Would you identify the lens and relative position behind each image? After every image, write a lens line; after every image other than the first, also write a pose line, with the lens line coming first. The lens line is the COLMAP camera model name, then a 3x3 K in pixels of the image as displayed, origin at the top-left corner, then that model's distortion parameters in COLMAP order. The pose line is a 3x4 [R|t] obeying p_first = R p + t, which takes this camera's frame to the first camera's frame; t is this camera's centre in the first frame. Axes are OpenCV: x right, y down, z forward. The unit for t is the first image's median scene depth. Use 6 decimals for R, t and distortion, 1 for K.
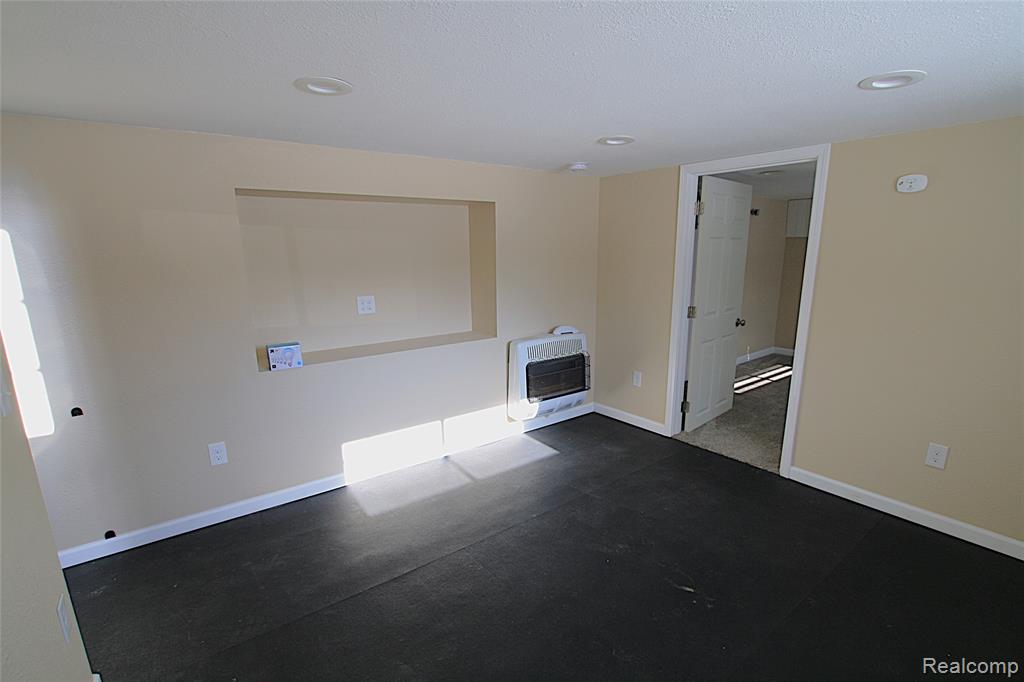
lens RADIAL K [[478.8, 0, 518.9], [0, 478.8, 359.9], [0, 0, 1]] dist [-0.032554, 0.003904]
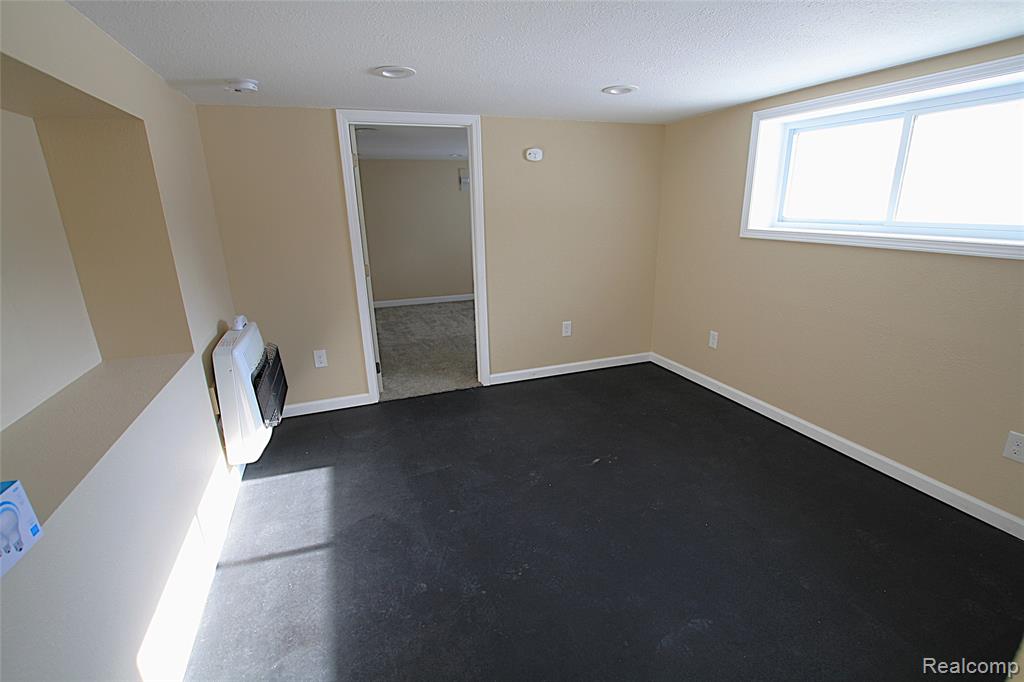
lens RADIAL K [[478.8, 0, 518.9], [0, 478.8, 359.9], [0, 0, 1]] dist [-0.032554, 0.003904]
pose [[0.277380, -0.291702, 0.915407, -0.523447], [0.234195, 0.944583, 0.230035, -0.084897], [-0.931780, 0.150576, 0.330324, 0.450835]]
